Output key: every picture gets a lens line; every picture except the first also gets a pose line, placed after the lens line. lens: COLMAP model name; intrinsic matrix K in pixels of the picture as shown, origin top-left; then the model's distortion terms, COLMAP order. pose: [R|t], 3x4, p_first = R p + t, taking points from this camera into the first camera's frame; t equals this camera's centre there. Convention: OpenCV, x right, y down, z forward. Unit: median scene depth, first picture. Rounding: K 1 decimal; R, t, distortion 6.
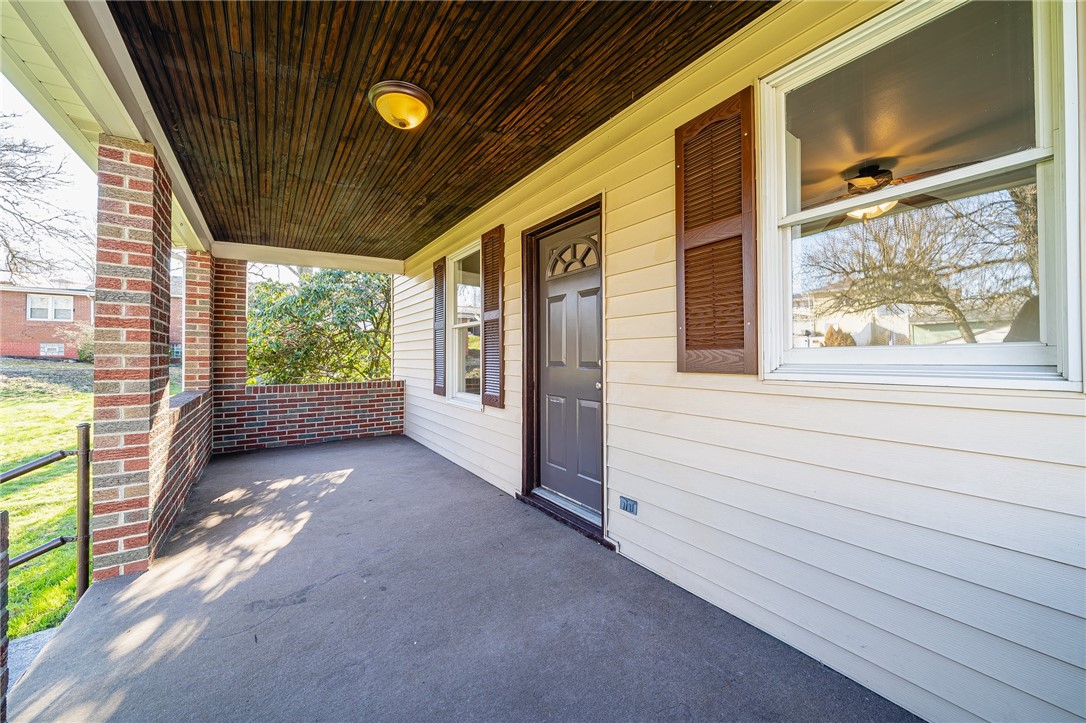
lens RADIAL K [[376.7, 0, 541.0], [0, 376.7, 356.6], [0, 0, 1]] dist [-0.001817, -0.000008]
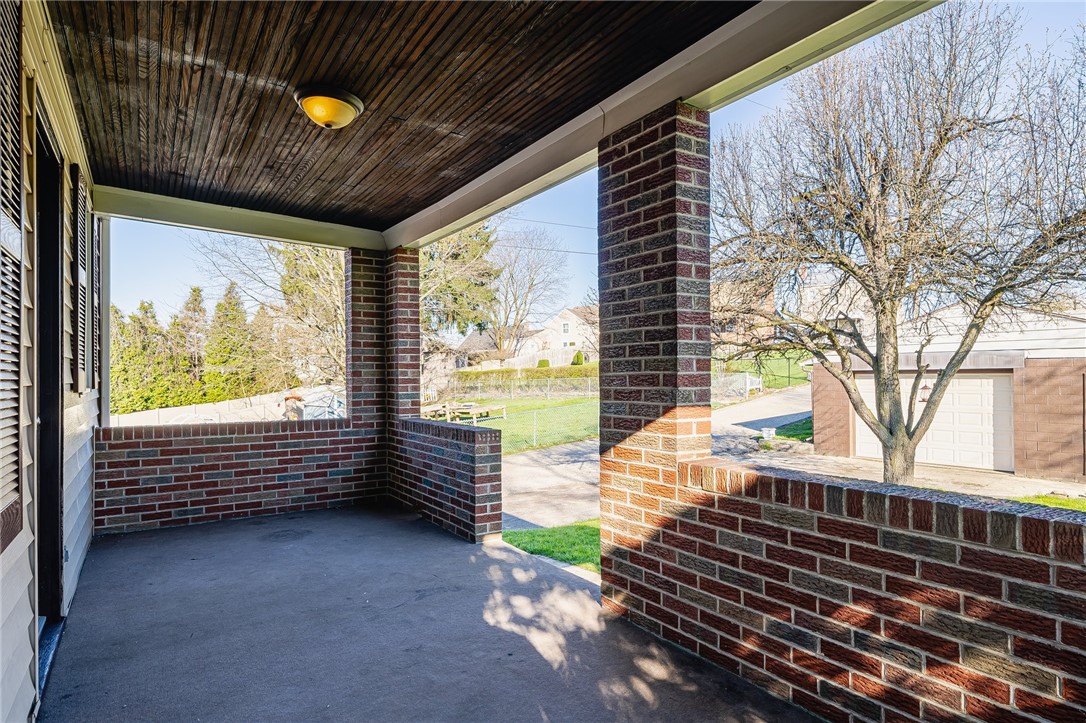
lens RADIAL K [[606.9, 0, 545.1], [0, 606.9, 366.8], [0, 0, 1]] dist [0.004176, 0.000725]
pose [[-0.998488, 0.008814, 0.054256, -0.942483], [0.007942, 0.999836, -0.016264, 0.006632], [-0.054390, -0.015809, -0.998395, 2.367295]]
